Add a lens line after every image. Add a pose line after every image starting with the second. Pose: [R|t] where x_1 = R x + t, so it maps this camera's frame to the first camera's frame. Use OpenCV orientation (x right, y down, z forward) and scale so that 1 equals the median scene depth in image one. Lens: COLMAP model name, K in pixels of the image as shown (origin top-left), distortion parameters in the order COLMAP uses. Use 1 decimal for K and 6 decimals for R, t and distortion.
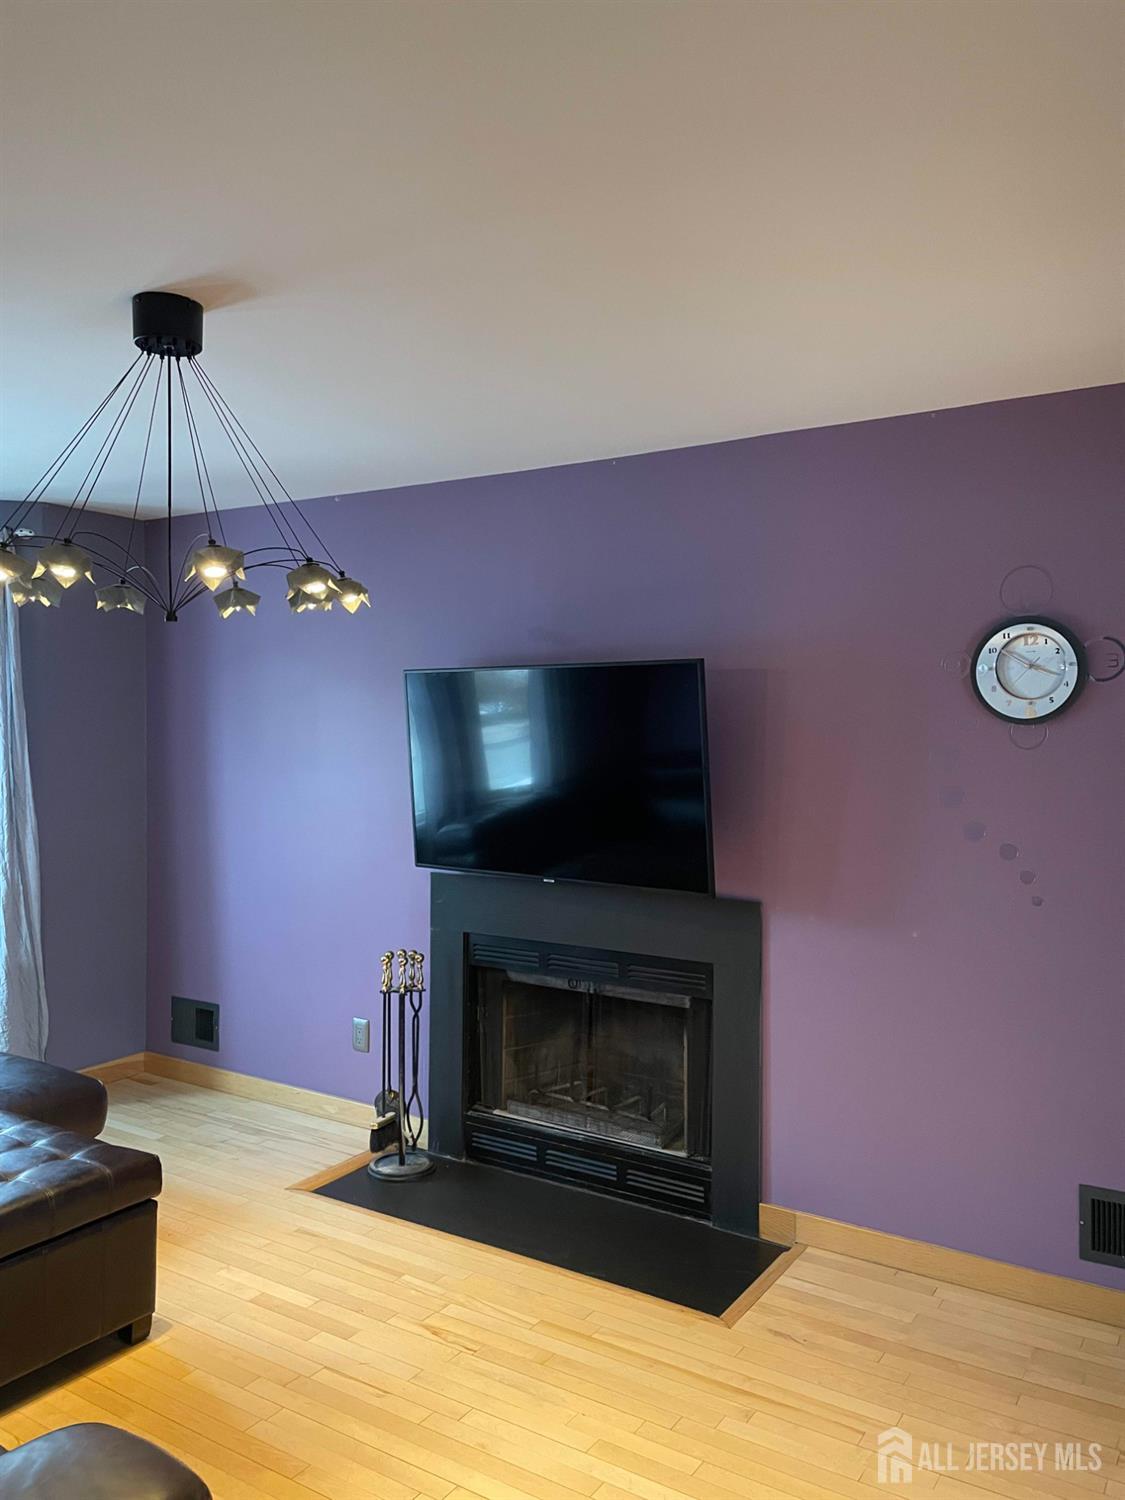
lens RADIAL K [[1147.4, 0, 564.4], [0, 1147.4, 742.4], [0, 0, 1]] dist [0.055047, -0.077010]
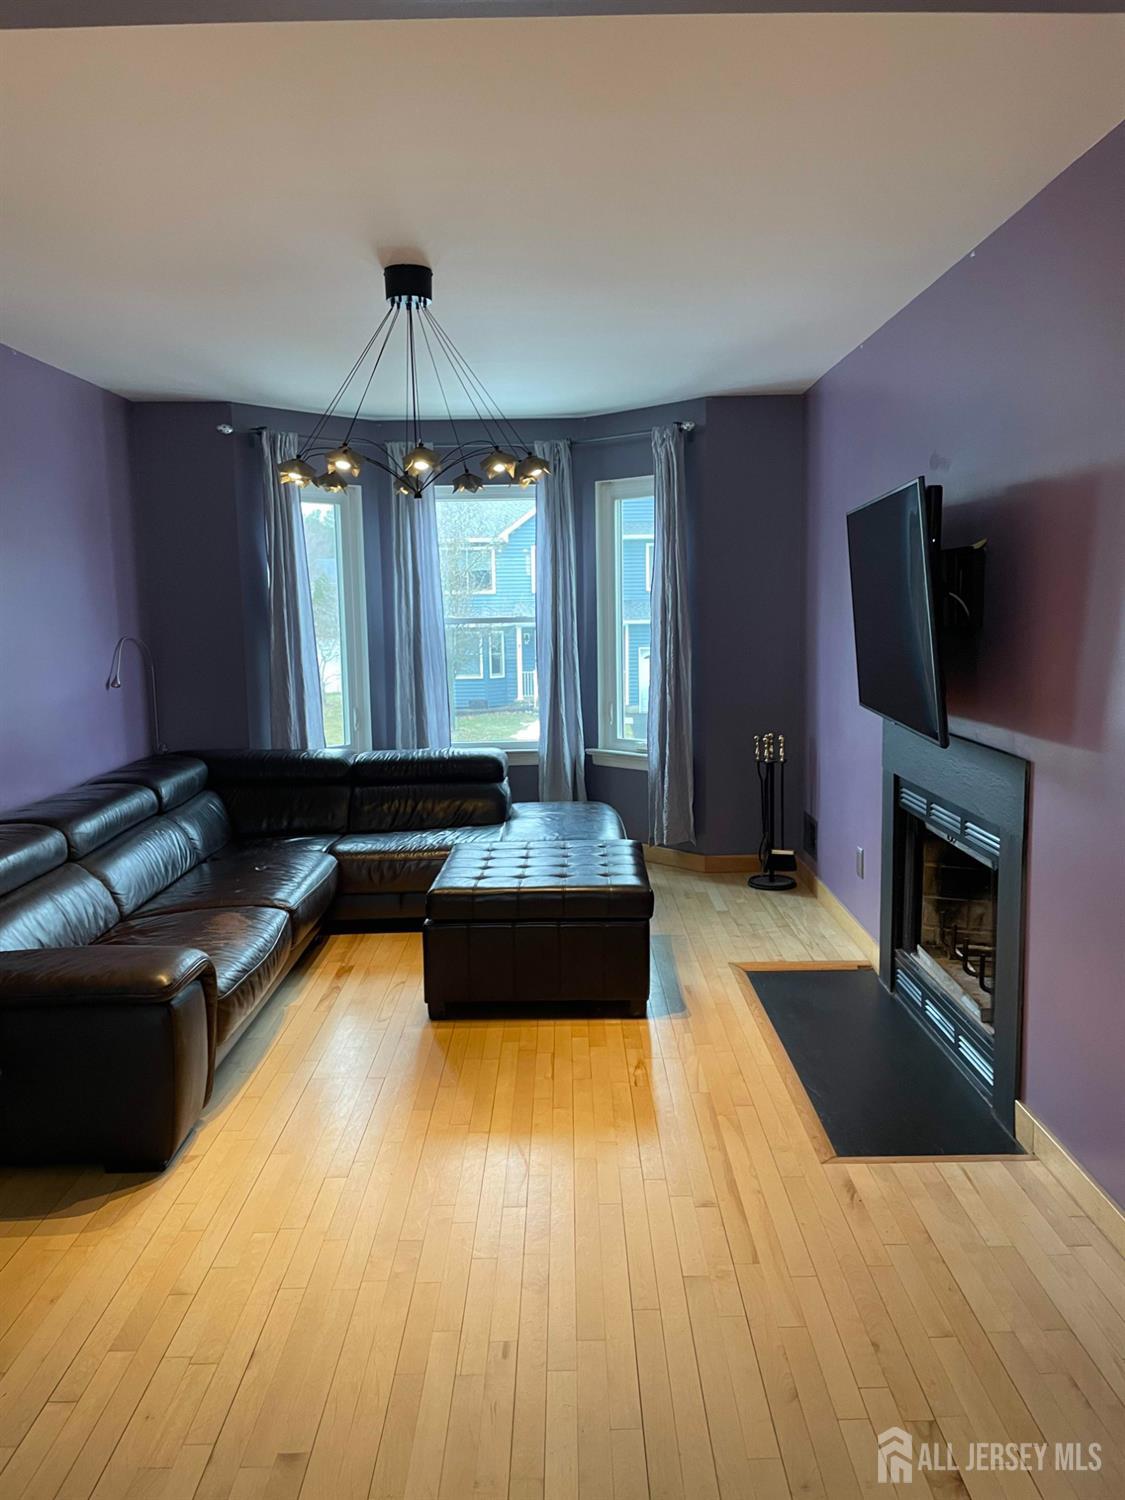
lens RADIAL K [[1147.4, 0, 564.9], [0, 1147.4, 751.7], [0, 0, 1]] dist [0.055047, -0.077010]
pose [[0.539530, 0.100152, -0.835989, 0.623556], [0.007950, 0.992250, 0.124003, 0.019768], [0.841929, -0.073550, 0.534552, 0.229880]]
